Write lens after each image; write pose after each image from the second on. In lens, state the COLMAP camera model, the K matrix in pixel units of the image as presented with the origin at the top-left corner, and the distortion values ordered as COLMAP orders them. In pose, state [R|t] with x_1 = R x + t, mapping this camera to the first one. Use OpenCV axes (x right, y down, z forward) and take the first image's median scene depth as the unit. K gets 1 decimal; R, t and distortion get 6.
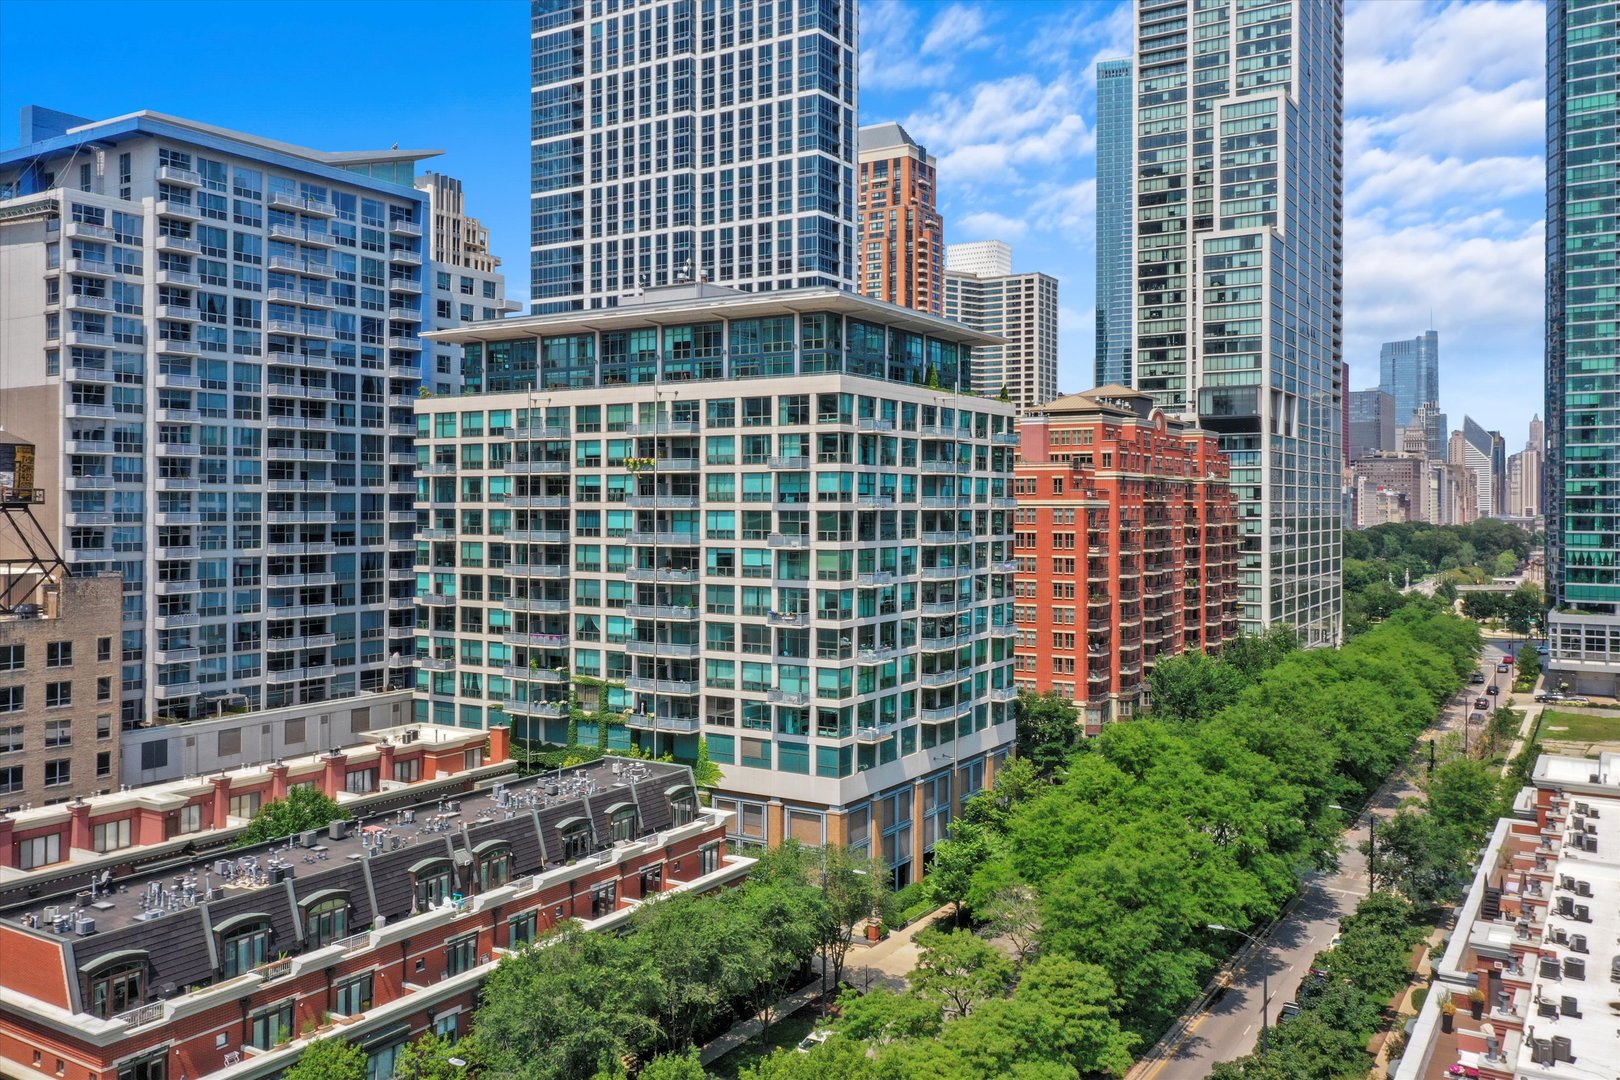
lens RADIAL K [[1296.6, 0, 816.7], [0, 1296.6, 524.9], [0, 0, 1]] dist [0.010622, -0.001289]
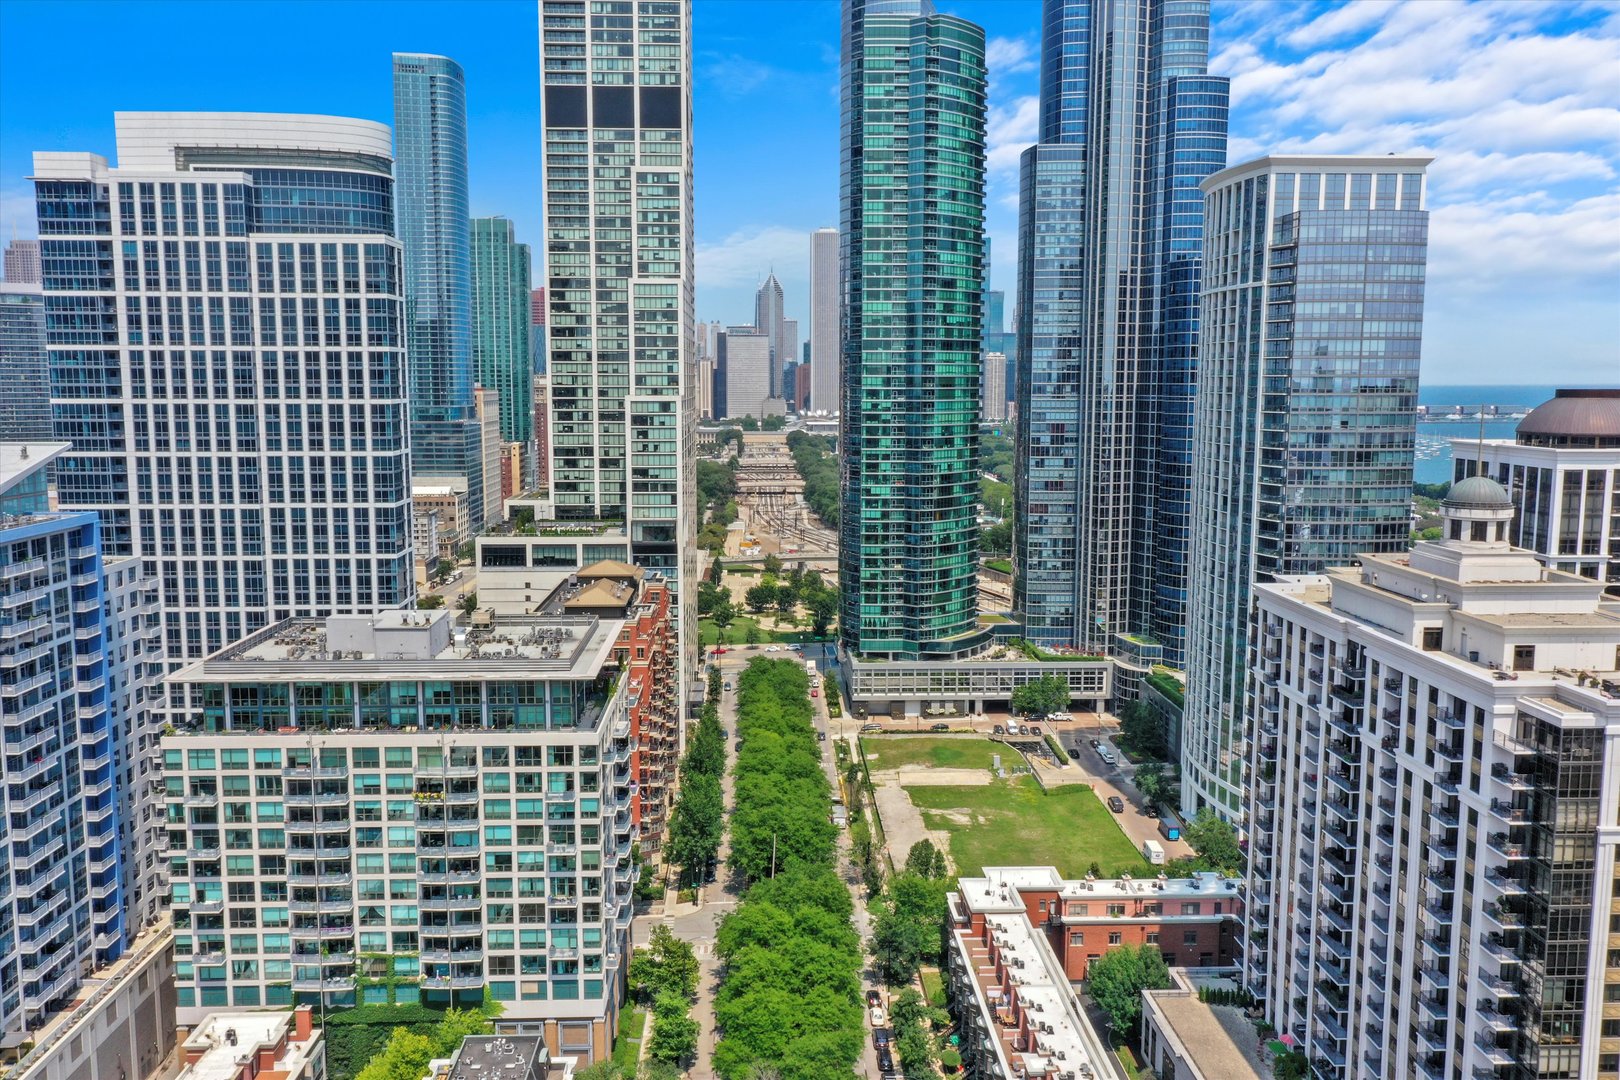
lens RADIAL K [[1296.6, 0, 809.2], [0, 1296.6, 545.9], [0, 0, 1]] dist [0.010622, -0.001289]
pose [[0.822611, -0.071798, 0.564053, -0.488682], [0.000266, 0.992044, 0.125888, -0.419098], [-0.568604, -0.103406, 0.816086, -0.241506]]
